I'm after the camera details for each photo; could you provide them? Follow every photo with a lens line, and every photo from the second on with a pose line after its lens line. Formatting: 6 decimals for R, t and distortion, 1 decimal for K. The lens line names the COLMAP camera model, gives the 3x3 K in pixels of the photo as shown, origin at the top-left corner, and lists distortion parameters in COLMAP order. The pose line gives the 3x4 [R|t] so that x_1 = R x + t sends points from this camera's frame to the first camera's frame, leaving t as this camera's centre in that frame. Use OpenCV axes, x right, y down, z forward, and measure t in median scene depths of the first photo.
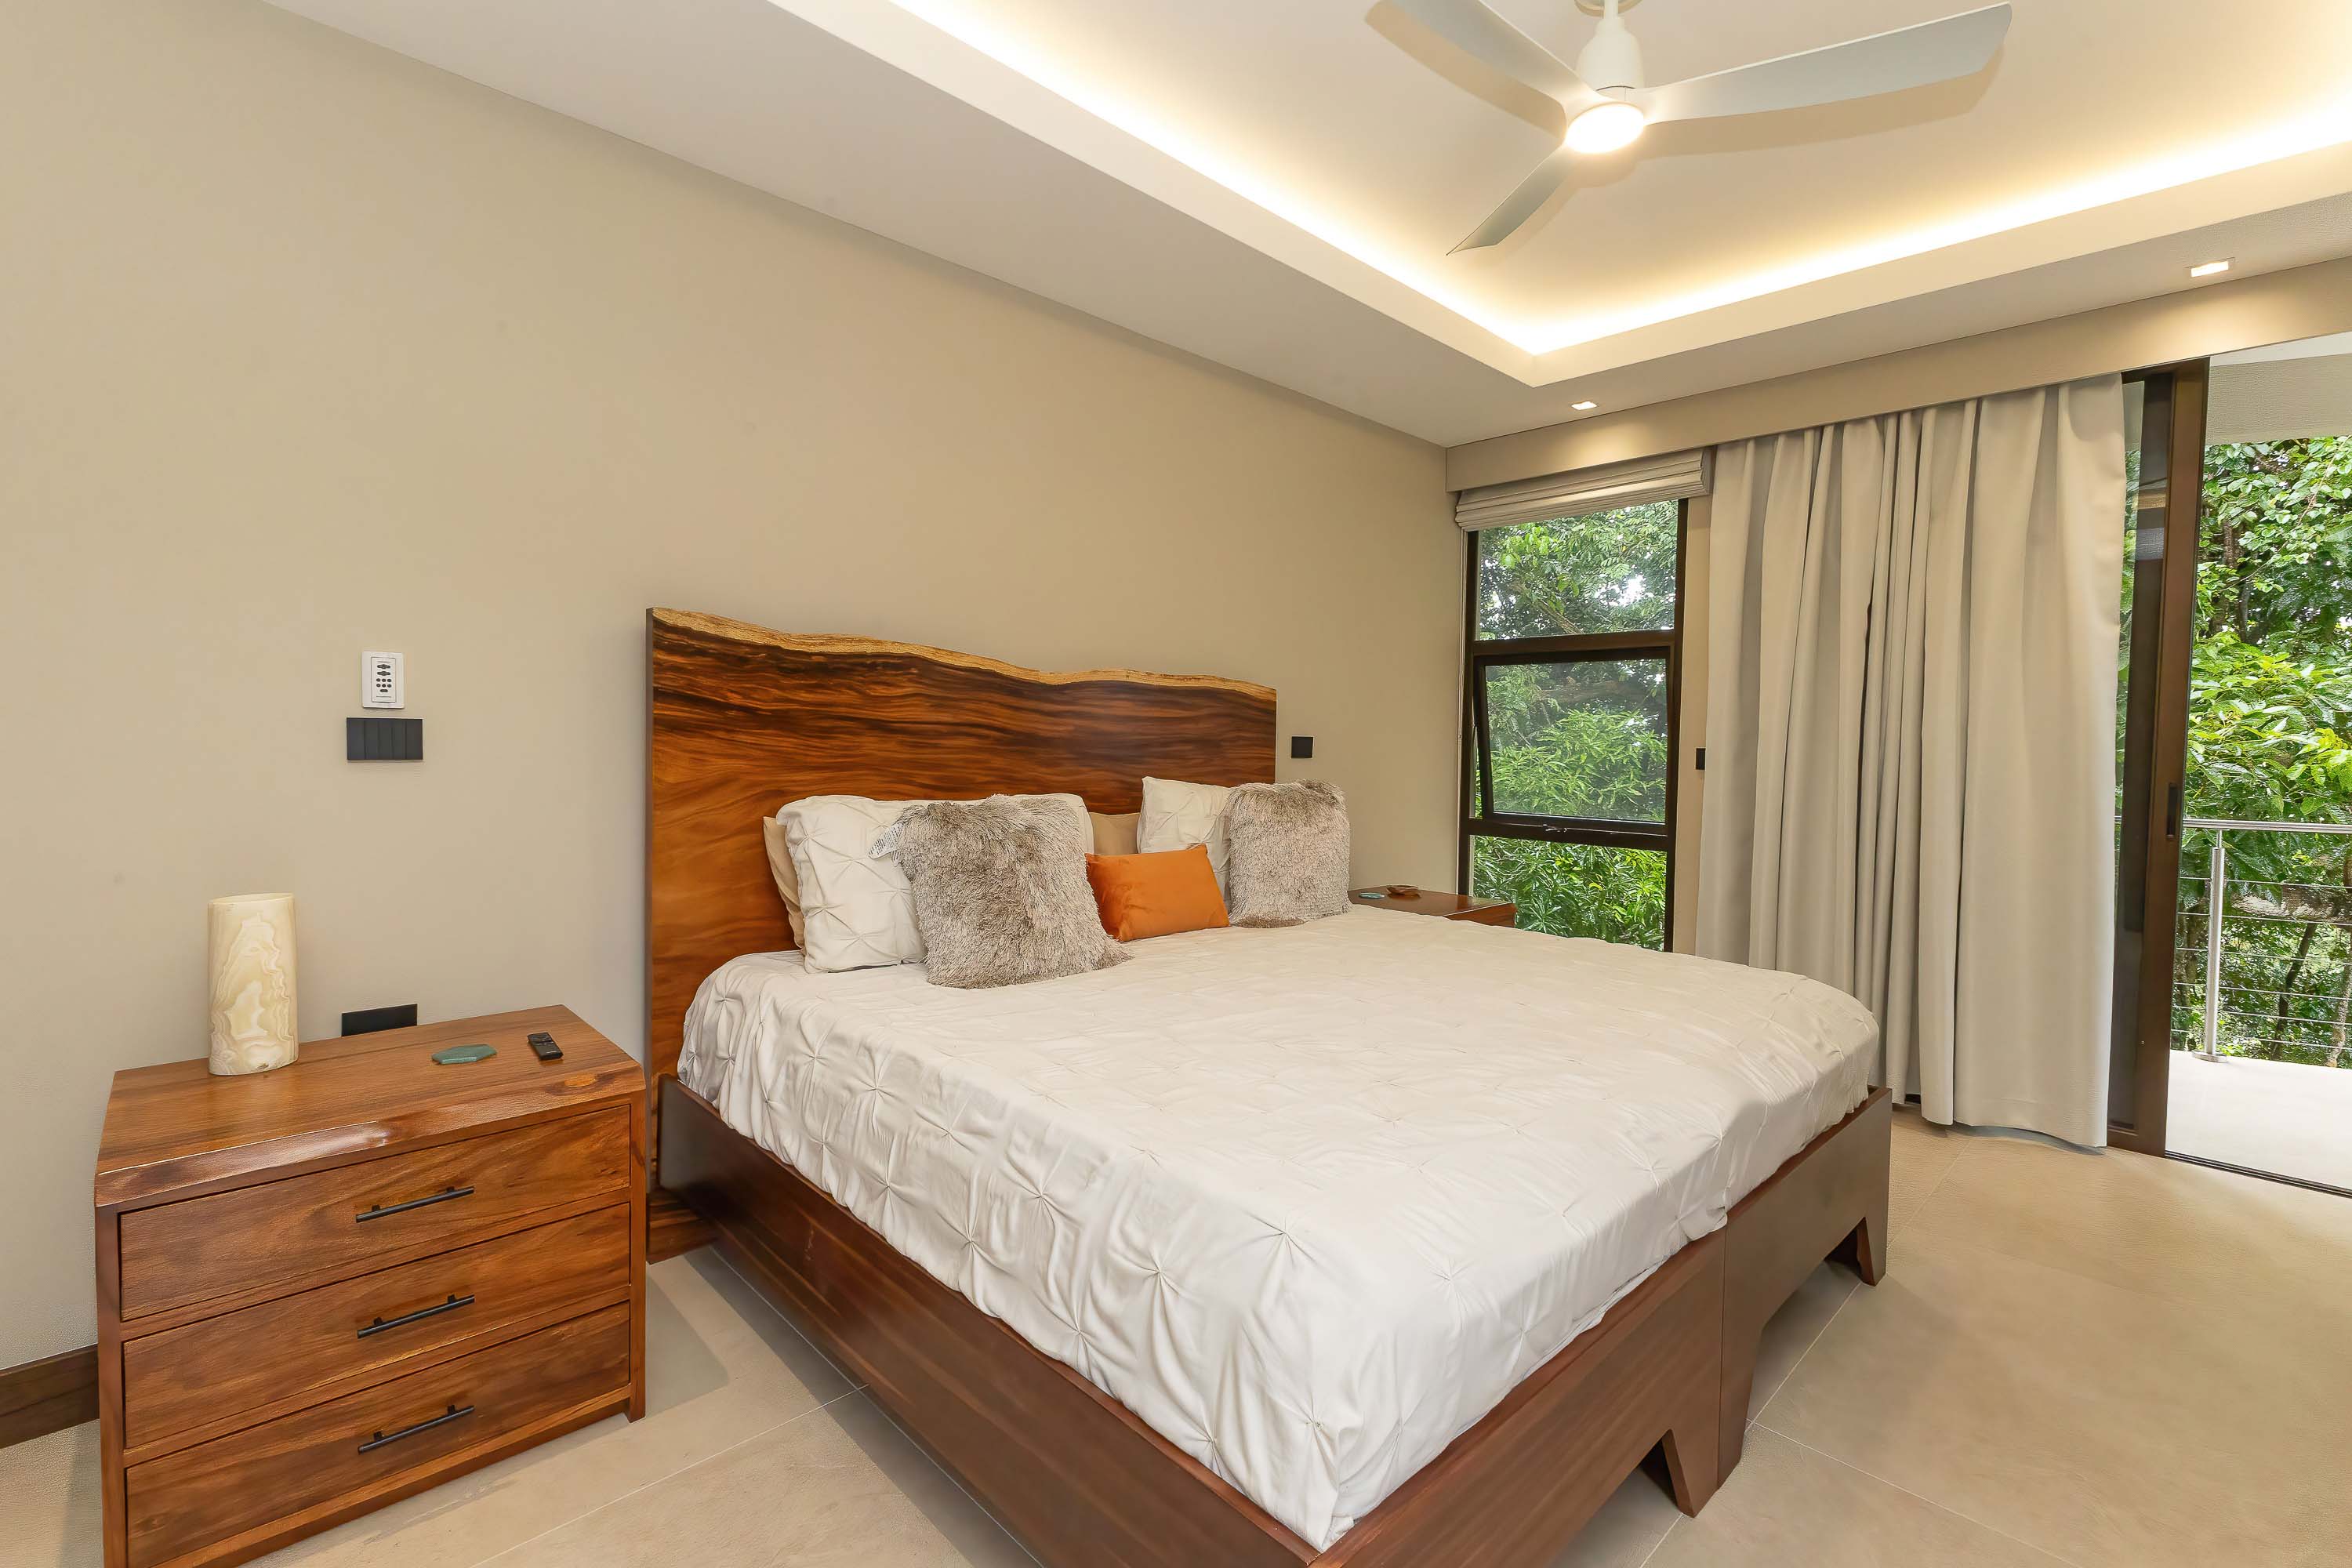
lens RADIAL K [[1041.1, 0, 1153.0], [0, 1041.1, 774.4], [0, 0, 1]] dist [0.014588, -0.000548]
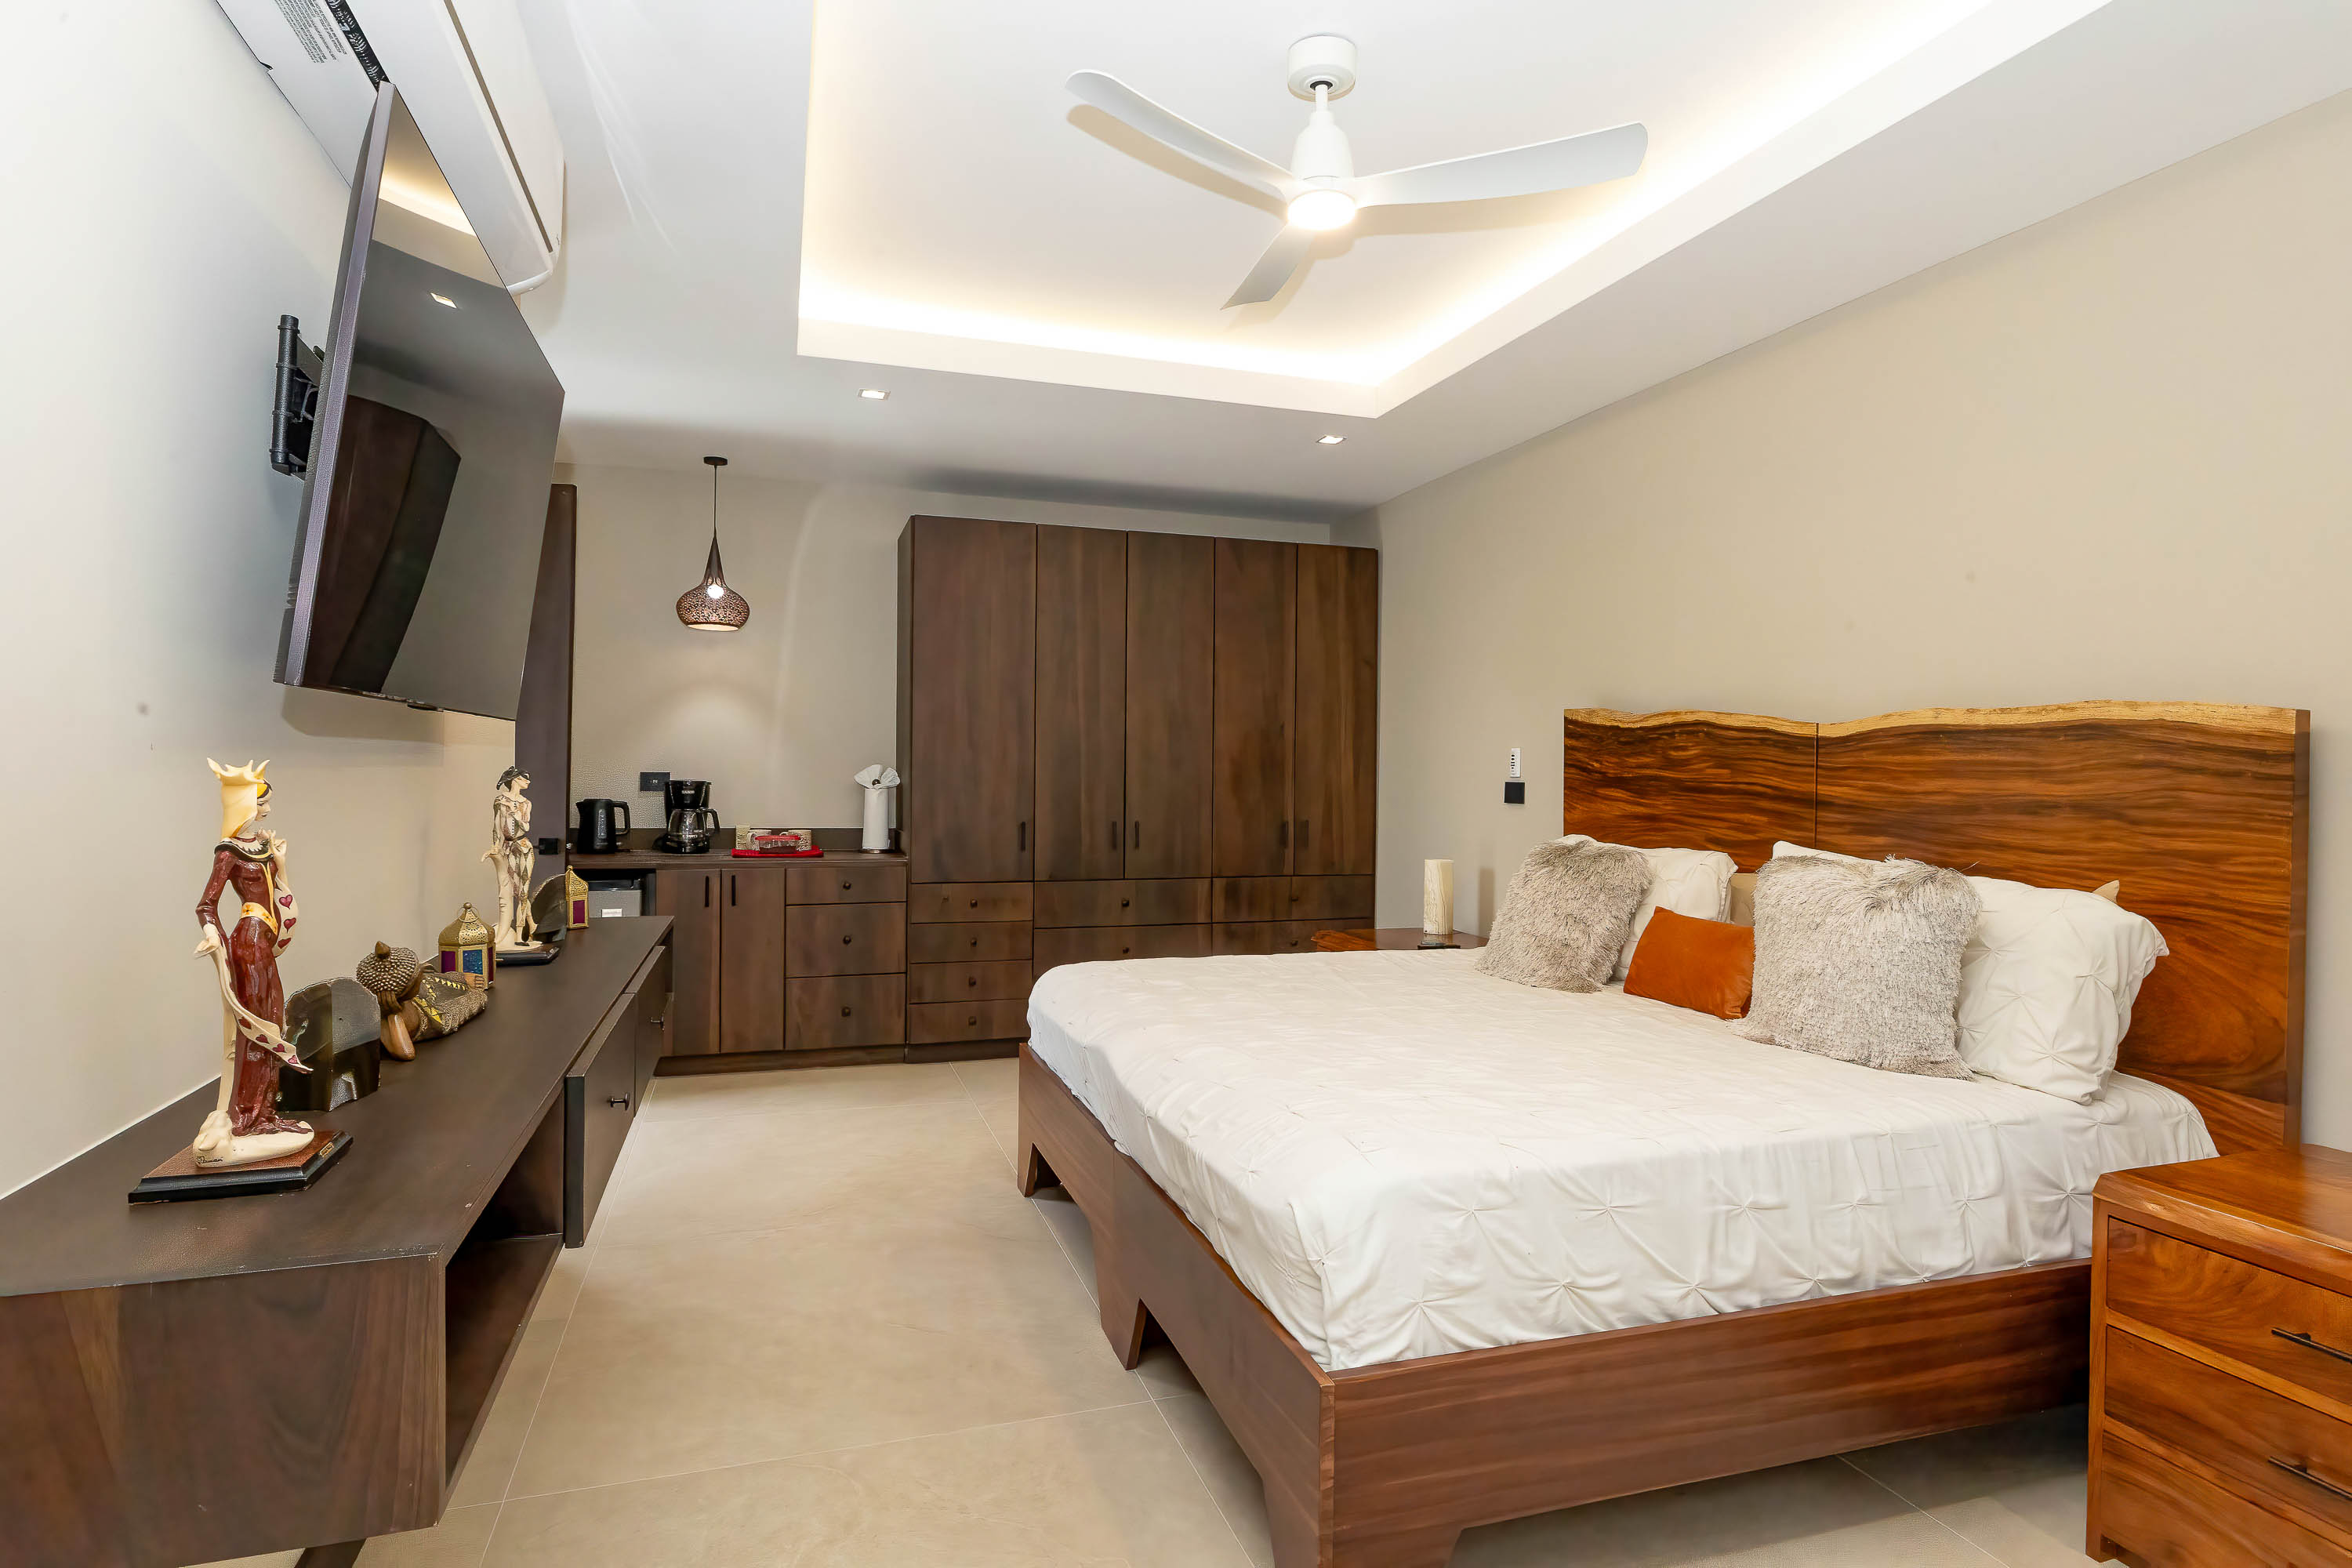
lens RADIAL K [[1216.1, 0, 1203.4], [0, 1216.1, 782.6], [0, 0, 1]] dist [-0.000375, -0.000060]
pose [[-0.395495, -0.014031, -0.918361, 1.047002], [-0.056541, 0.998359, 0.009097, -0.027028], [0.916726, 0.055522, -0.395639, 0.920989]]
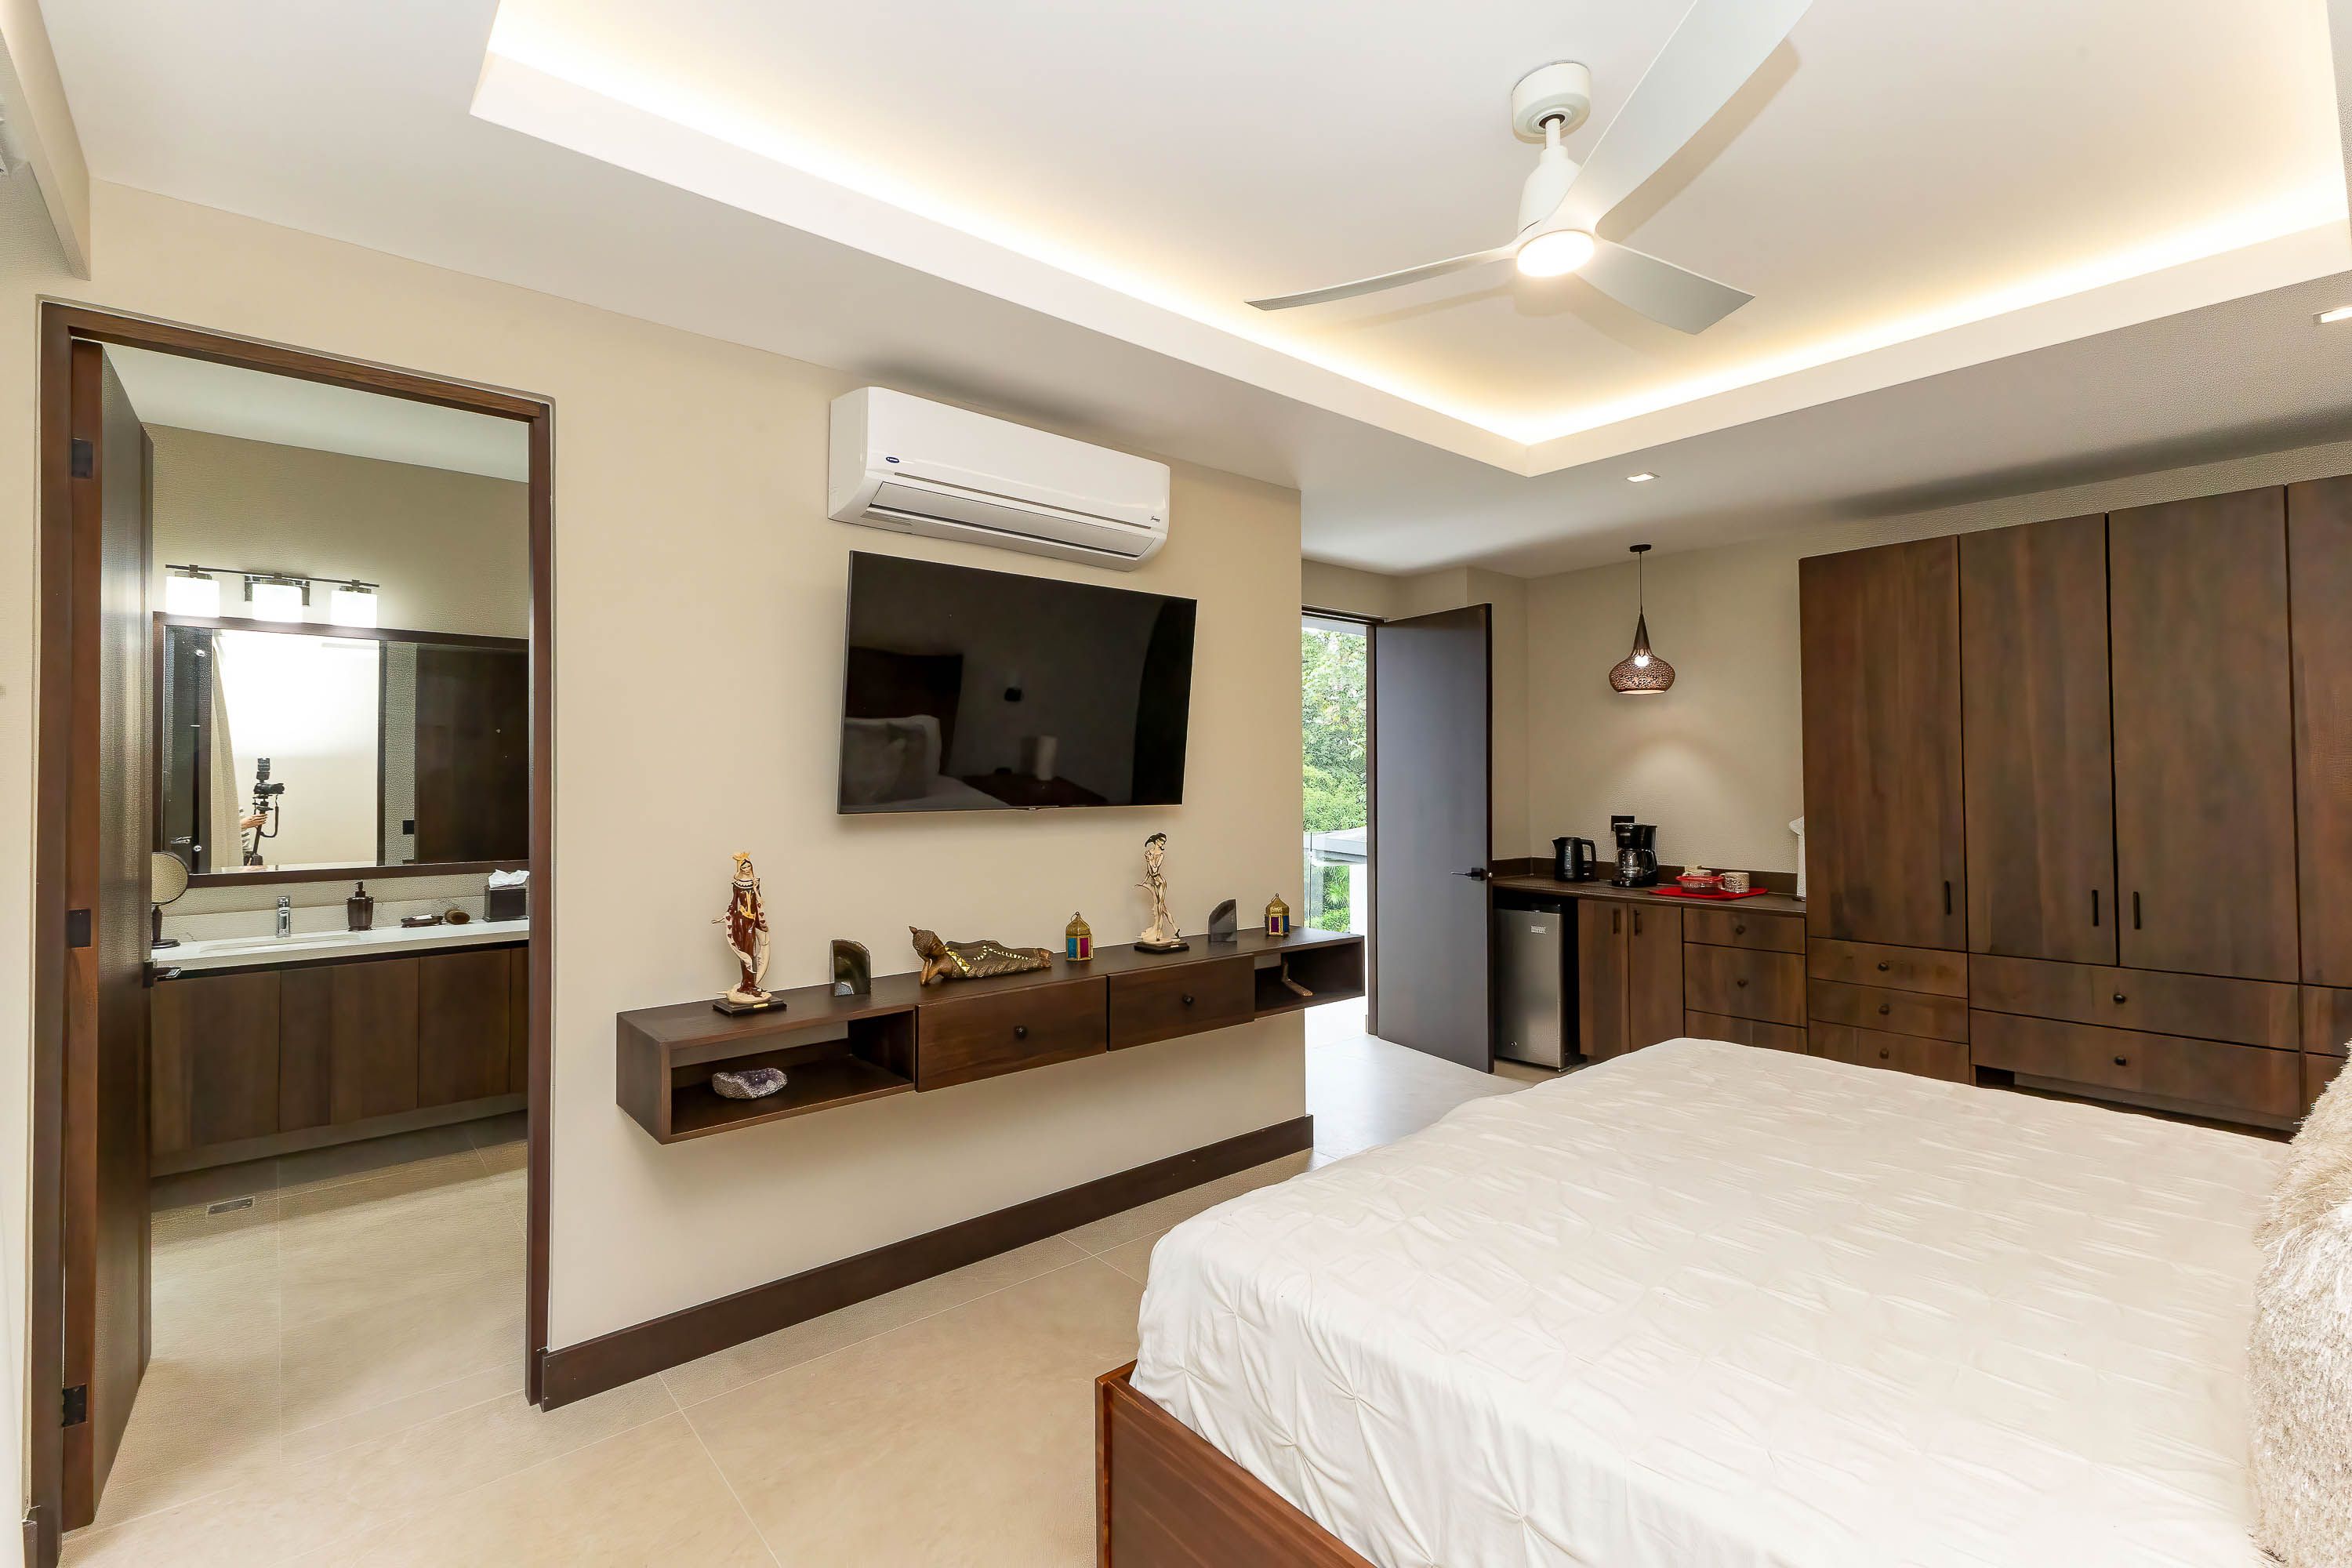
lens RADIAL K [[1041.1, 0, 1153.0], [0, 1041.1, 774.4], [0, 0, 1]] dist [0.014588, -0.000548]
pose [[-0.999671, -0.015091, 0.020763, 0.506818], [-0.014371, 0.999305, 0.034396, -0.103537], [-0.021268, 0.034086, -0.999193, 1.313563]]
